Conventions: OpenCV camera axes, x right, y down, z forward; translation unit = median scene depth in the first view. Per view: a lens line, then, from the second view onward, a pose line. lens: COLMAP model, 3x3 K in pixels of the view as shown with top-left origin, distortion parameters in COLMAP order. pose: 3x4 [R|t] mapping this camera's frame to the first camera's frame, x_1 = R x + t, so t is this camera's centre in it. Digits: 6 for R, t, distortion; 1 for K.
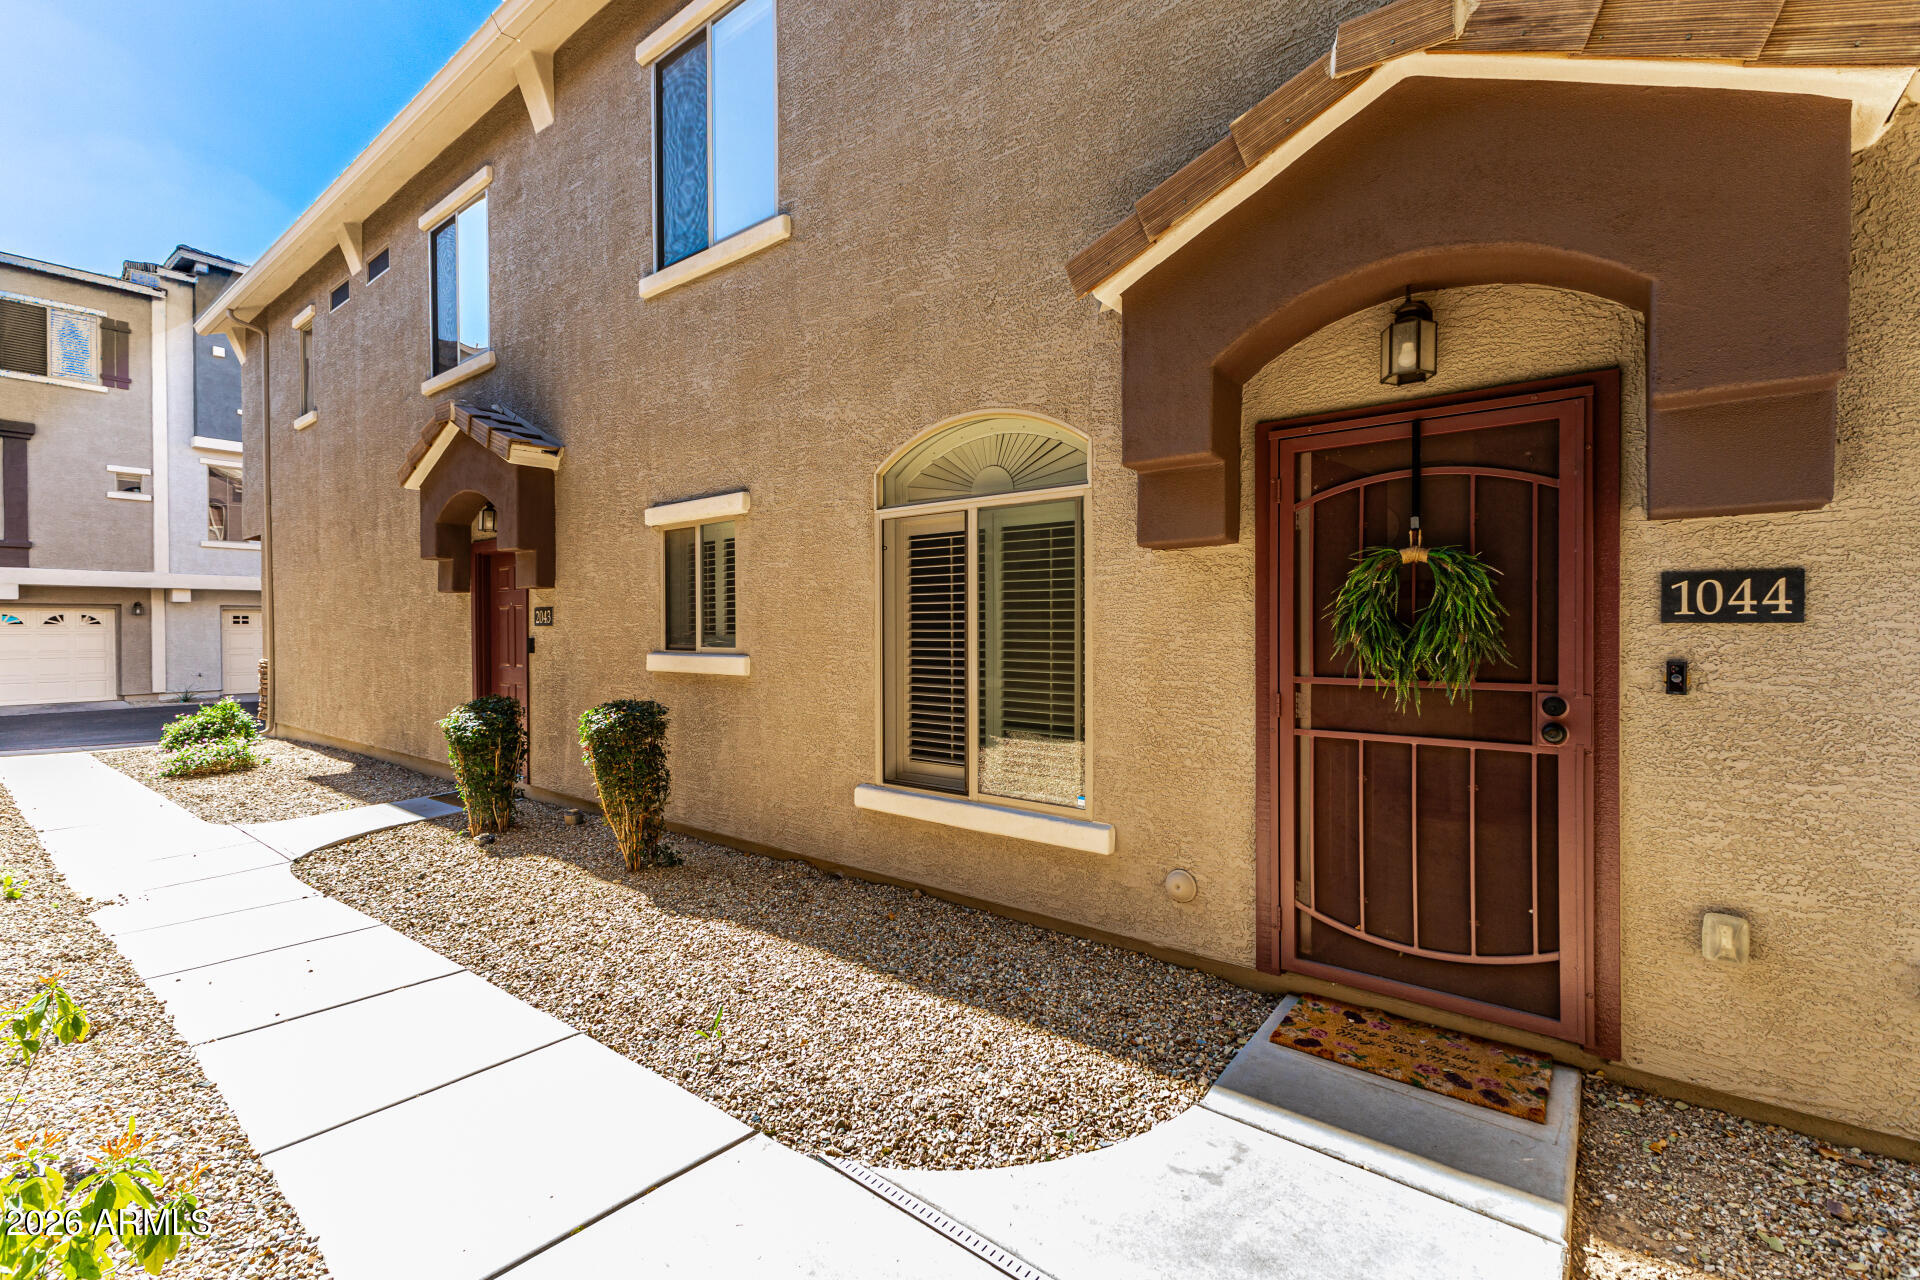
lens RADIAL K [[825.6, 0, 960.9], [0, 825.6, 637.1], [0, 0, 1]] dist [0.007844, 0.000279]
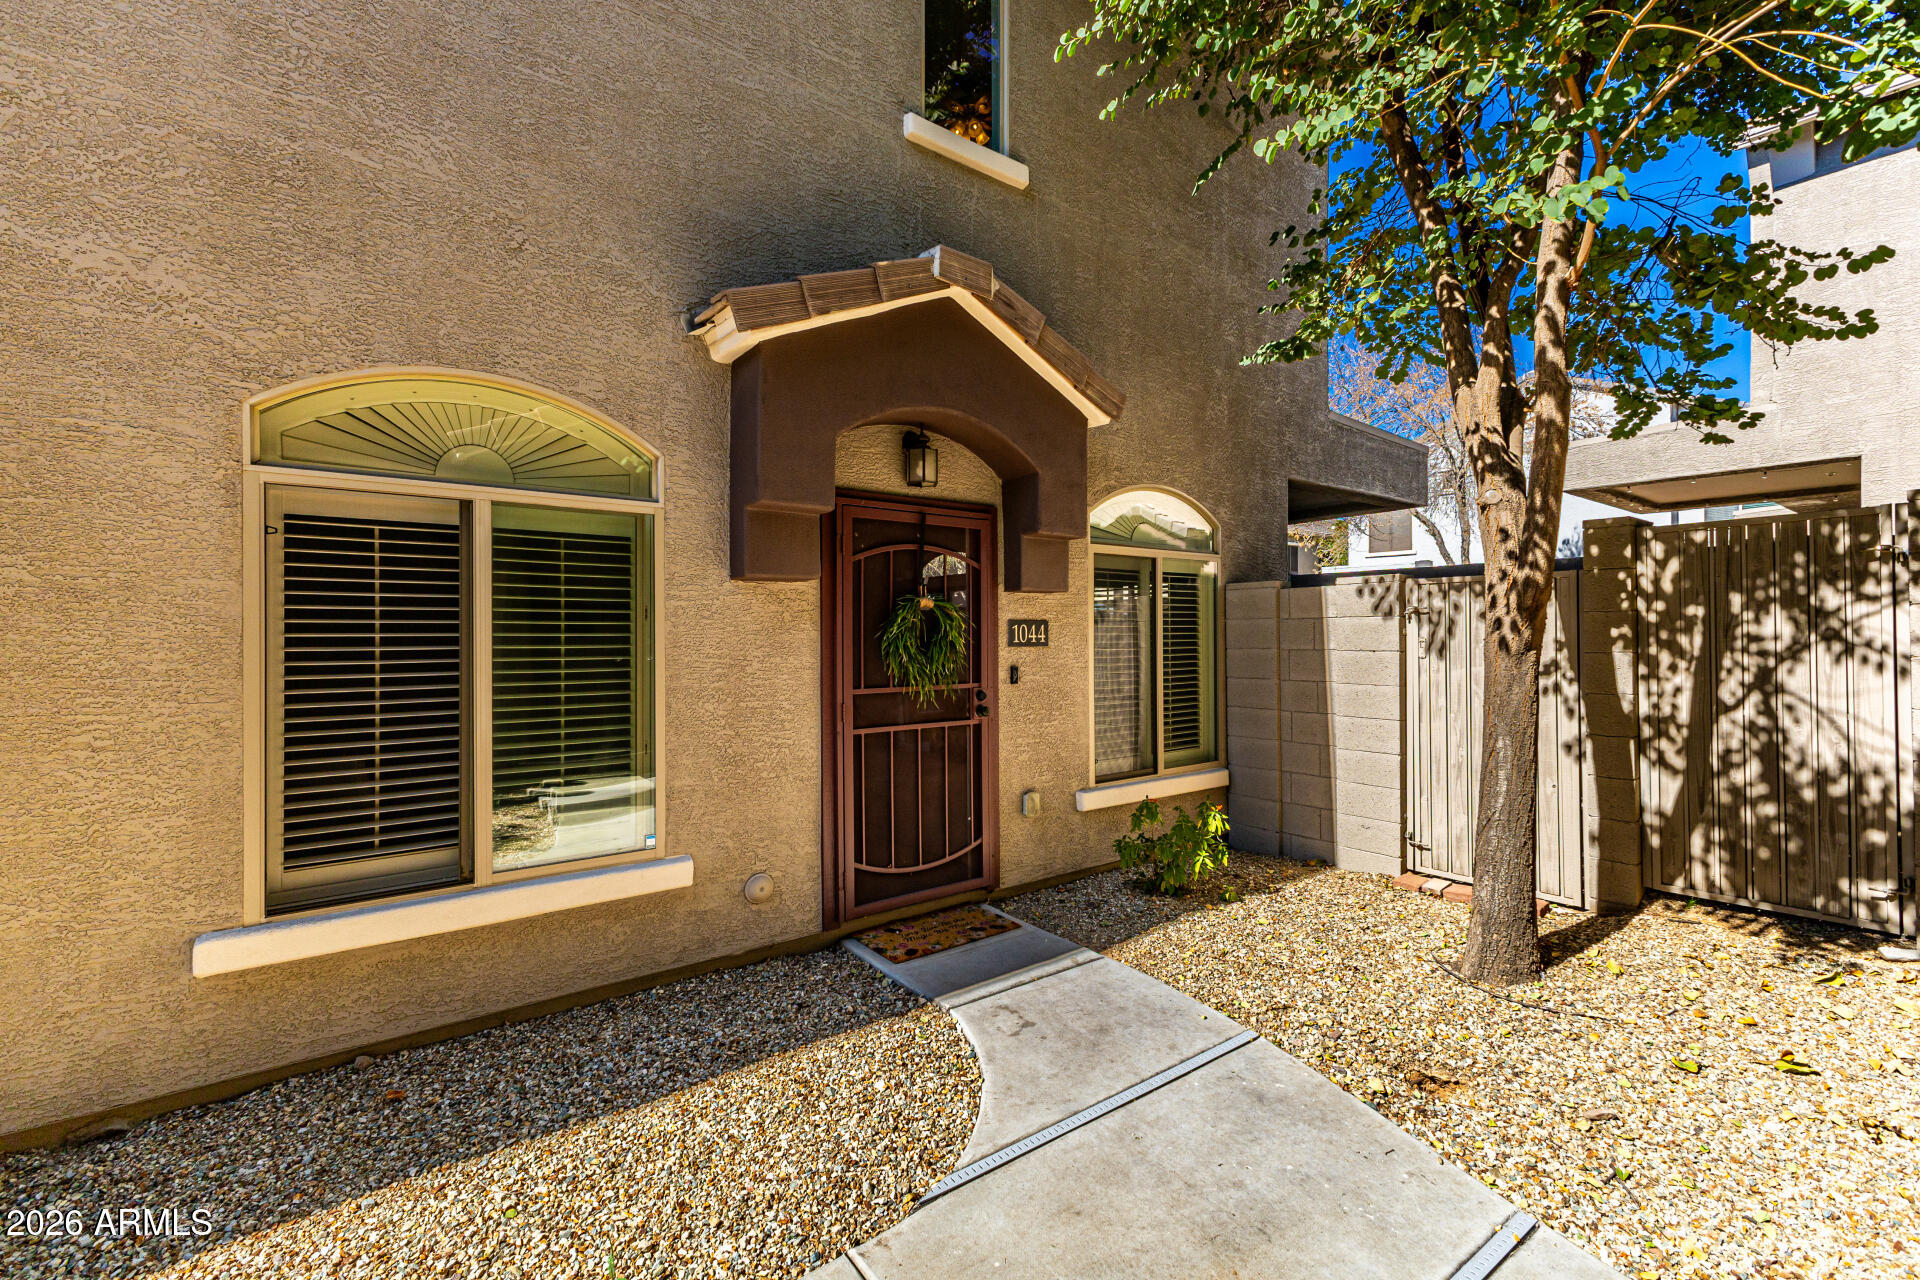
lens RADIAL K [[825.6, 0, 964.5], [0, 825.6, 633.6], [0, 0, 1]] dist [0.007844, 0.000279]
pose [[0.247916, 0.002297, 0.968779, -0.757609], [0.013400, 0.999893, -0.005800, -0.028017], [-0.968689, 0.014420, 0.247859, 0.475844]]
